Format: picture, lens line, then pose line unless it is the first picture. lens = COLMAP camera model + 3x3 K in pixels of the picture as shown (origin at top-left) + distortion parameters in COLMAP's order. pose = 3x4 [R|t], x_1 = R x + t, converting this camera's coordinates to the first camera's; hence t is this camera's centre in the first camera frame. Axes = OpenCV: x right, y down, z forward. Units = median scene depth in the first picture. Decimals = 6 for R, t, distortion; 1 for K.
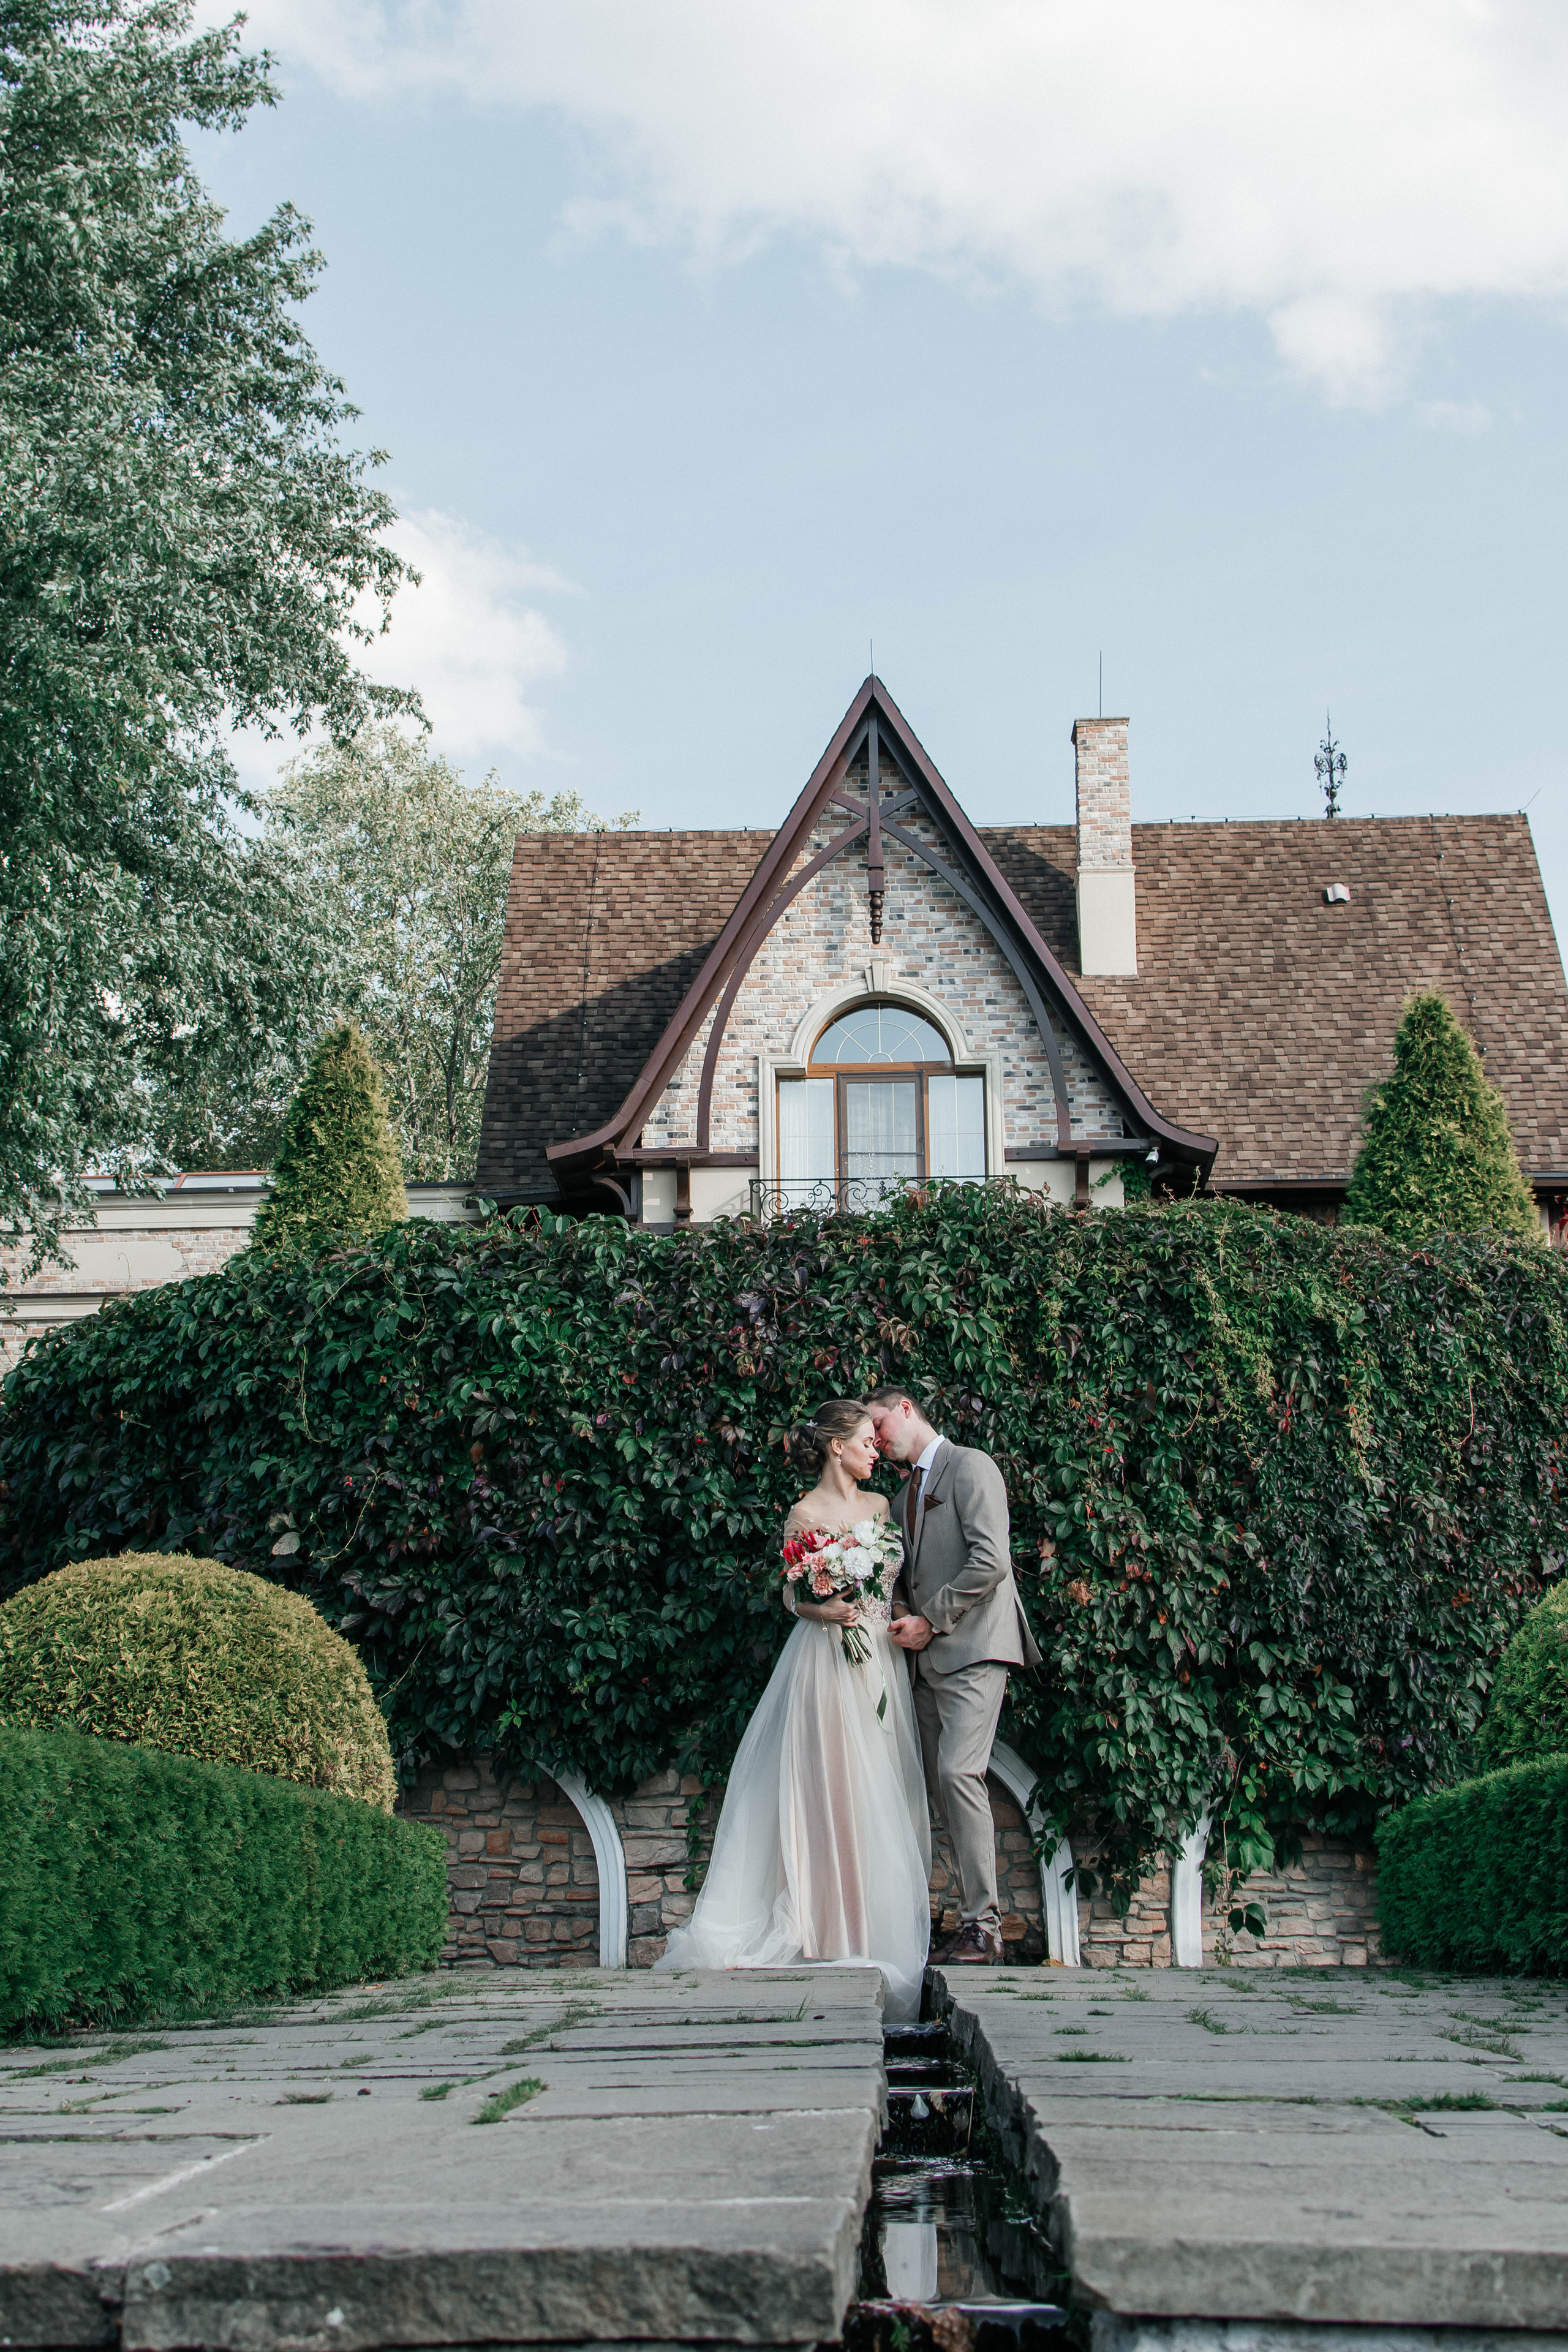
lens RADIAL K [[3544.7, 0, 784.0], [0, 3544.7, 1176.0], [0, 0, 1]] dist [0.023414, -0.018809]
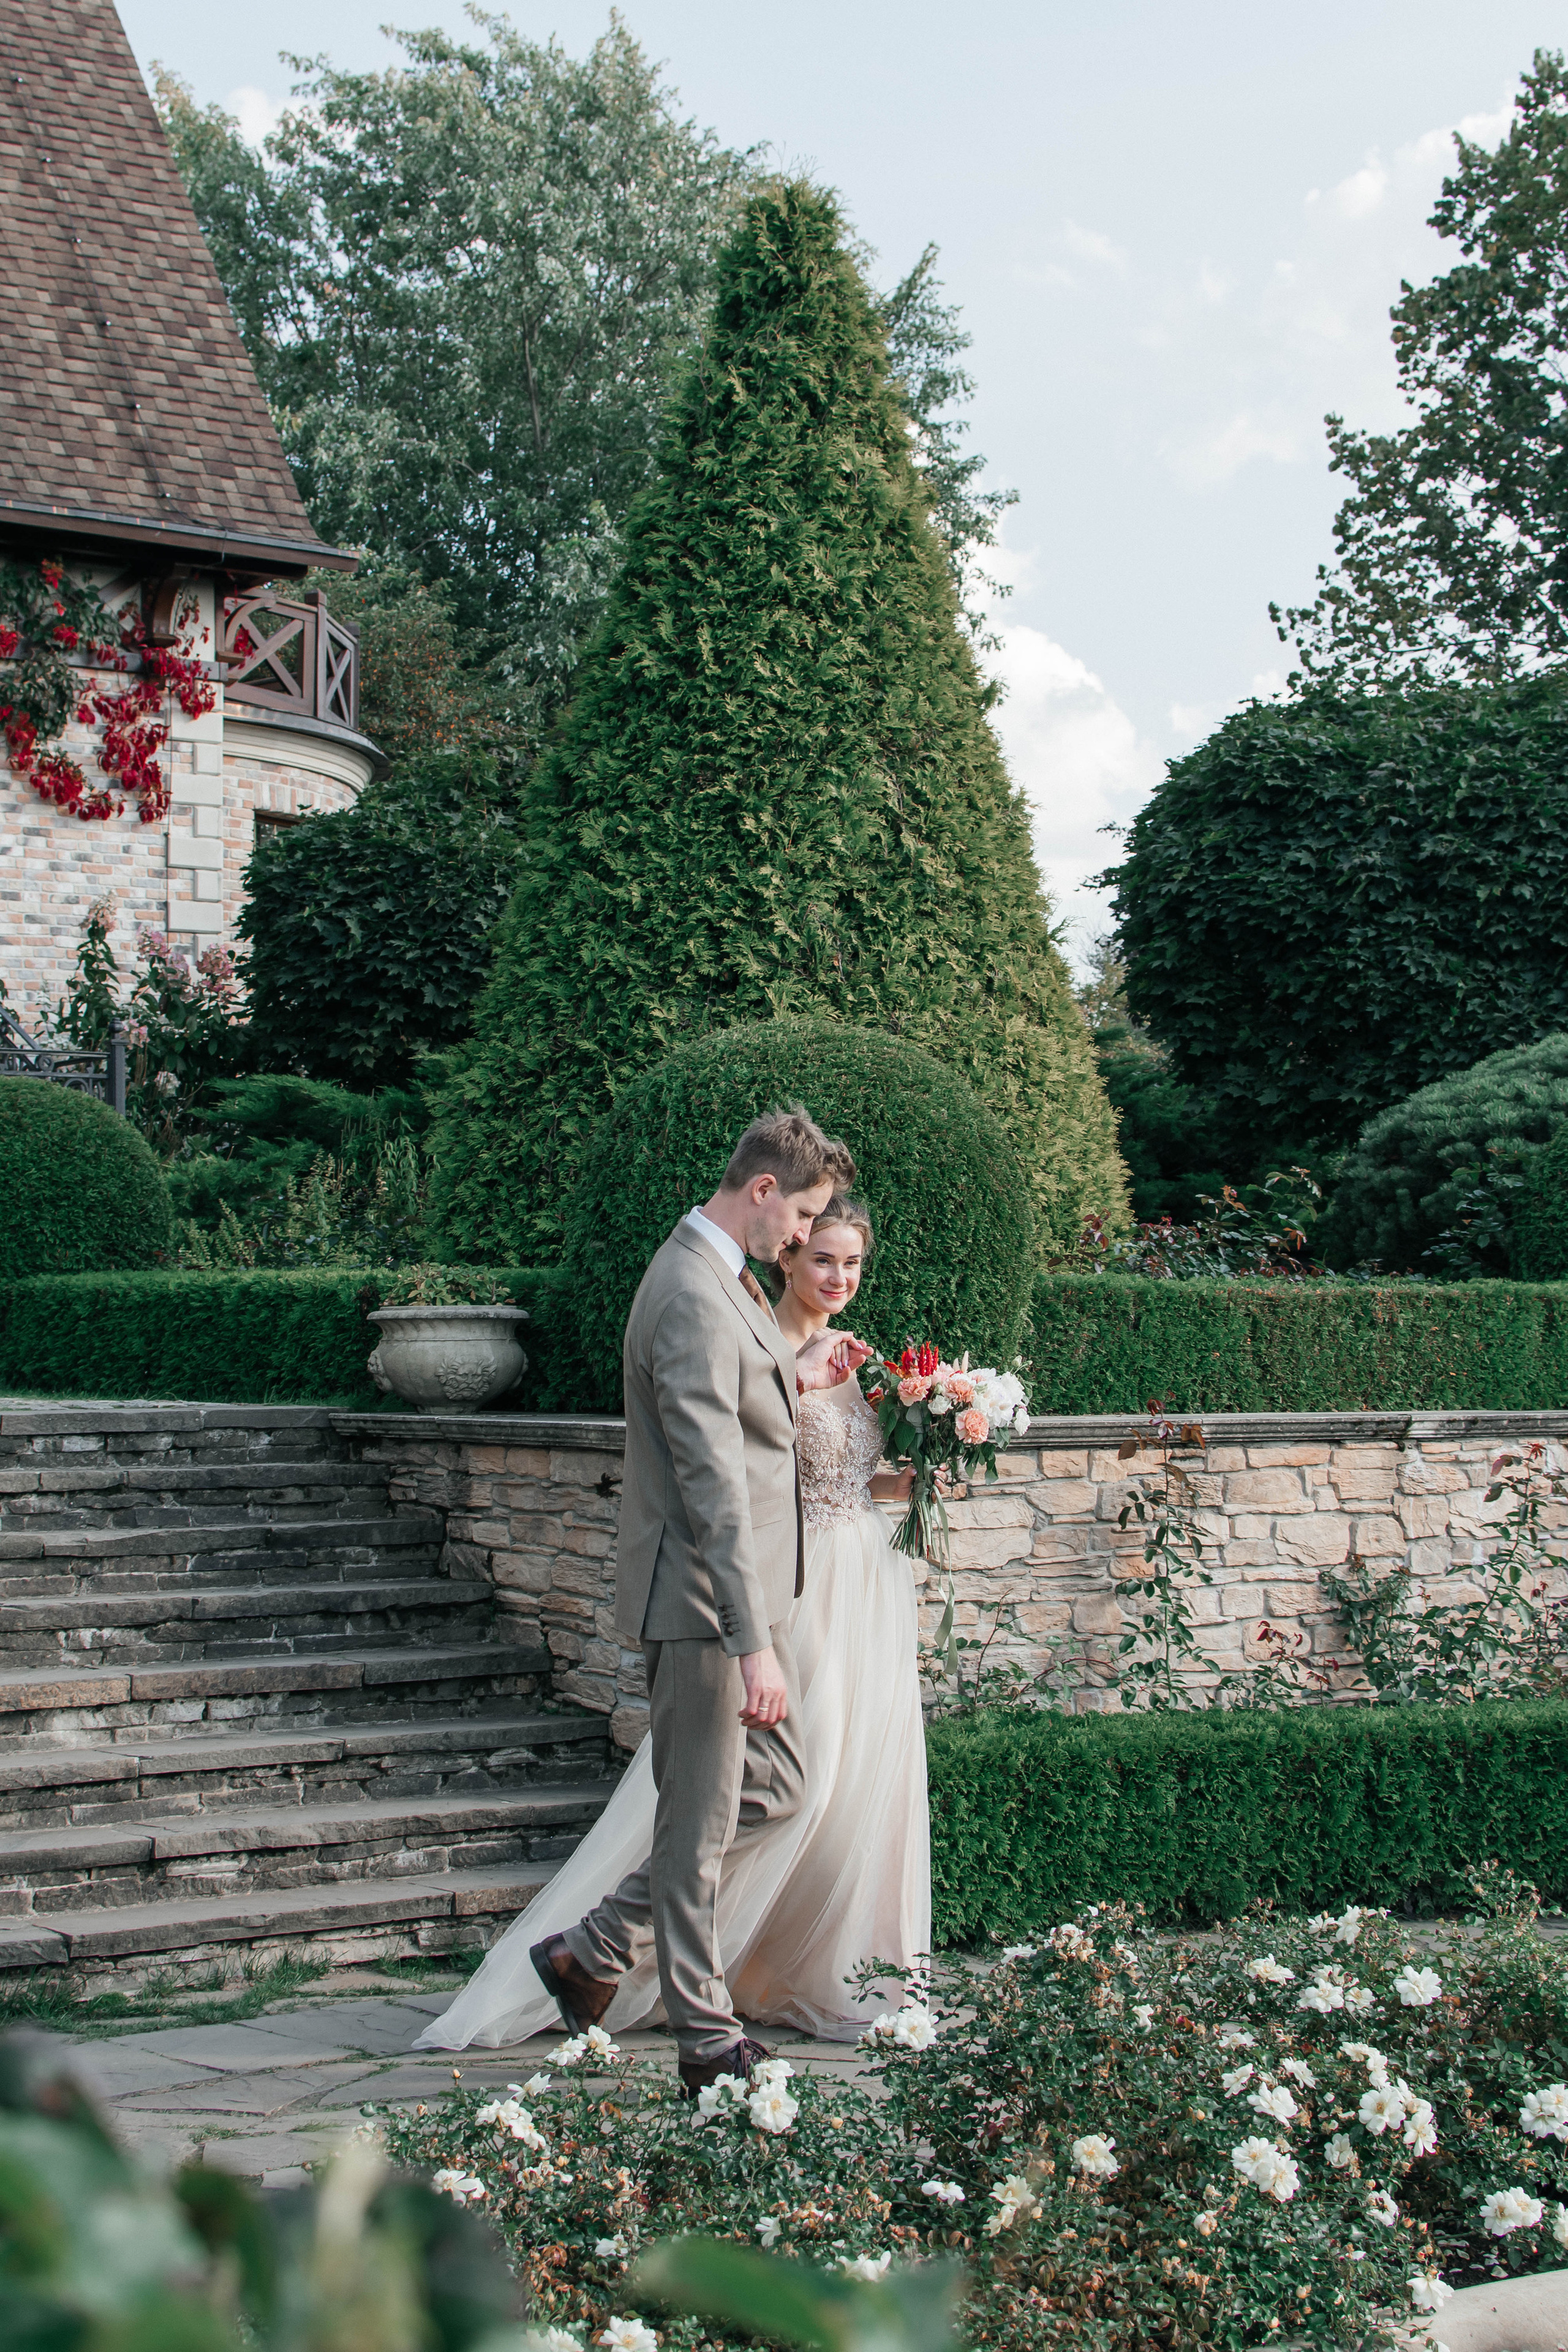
lens RADIAL K [[3544.7, 0, 784.0], [0, 3544.7, 1176.0], [0, 0, 1]] dist [0.023414, -0.018809]
pose [[0.799864, 0.029759, 0.599442, -0.232935], [-0.134418, 0.982281, 0.130595, 0.042153], [-0.584935, -0.185034, 0.789692, 1.096684]]
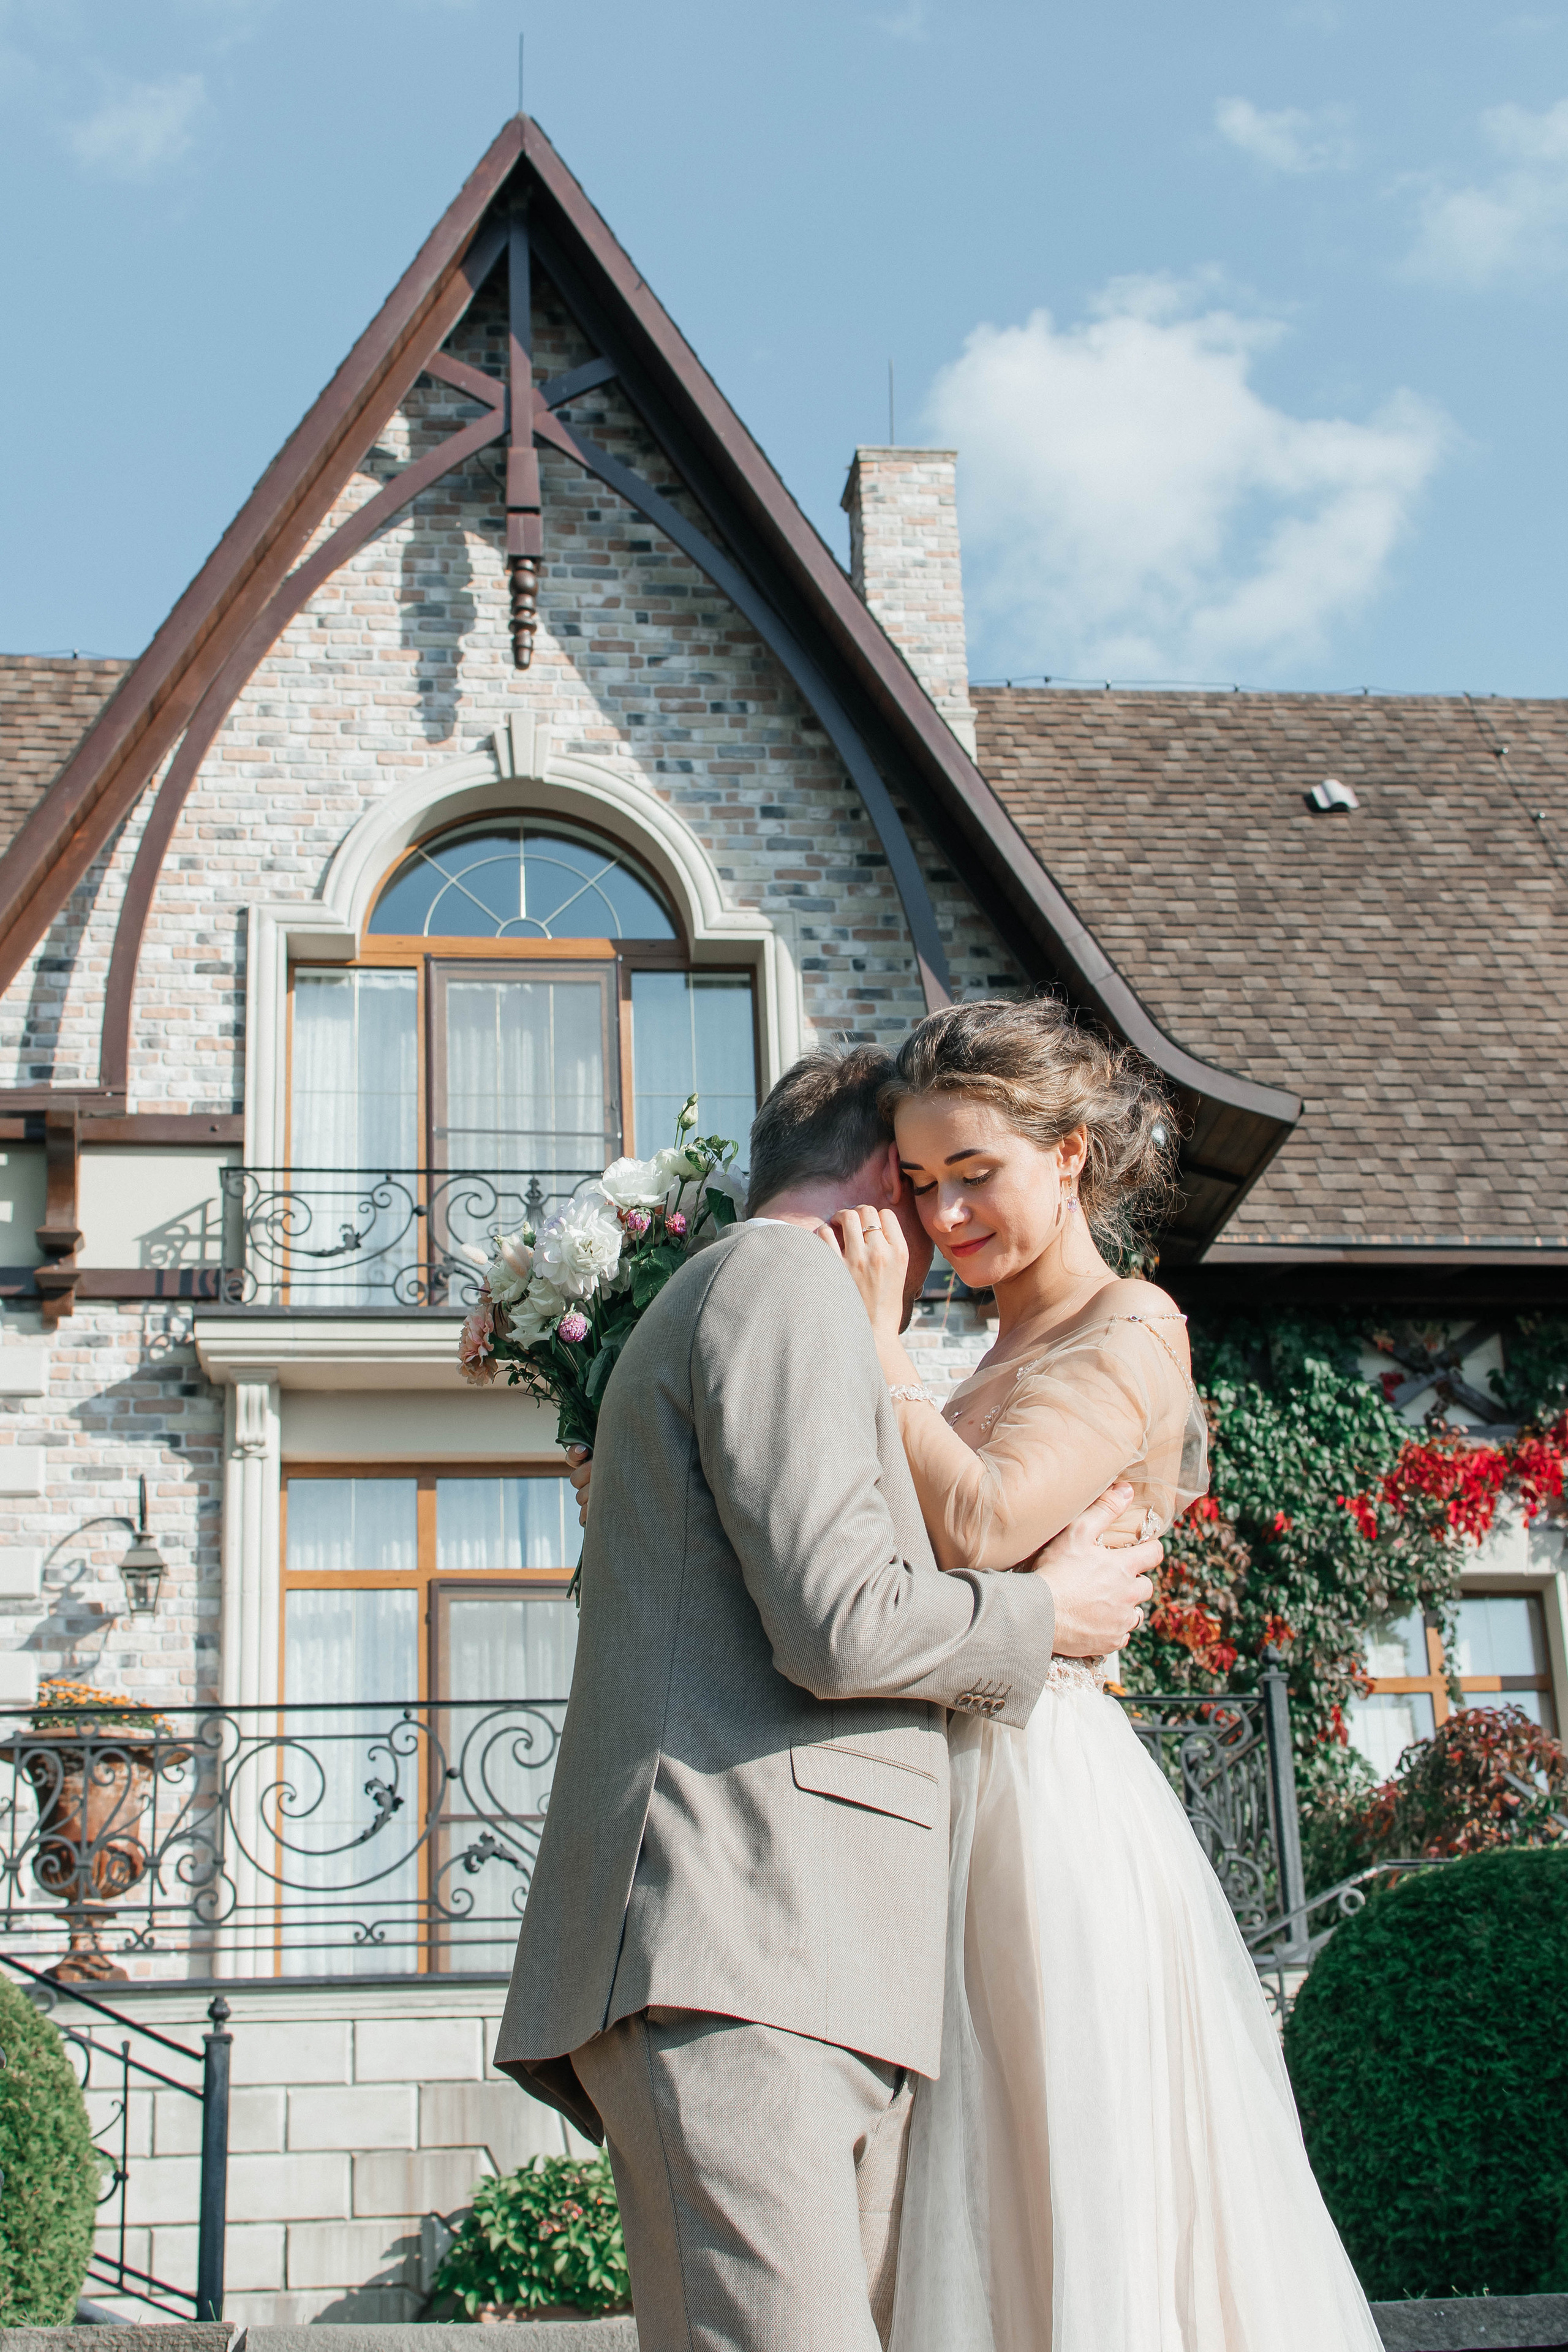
lens RADIAL K [[3544.7, 0, 784.0], [0, 3544.7, 1176.0], [0, 0, 1]] dist [0.023414, -0.018809]
pose [[0.987326, 0.030893, 0.155672, -0.024278], [-0.009603, 0.990704, -0.135694, 0.155268], [-0.158417, 0.132480, 0.978444, 1.502912]]
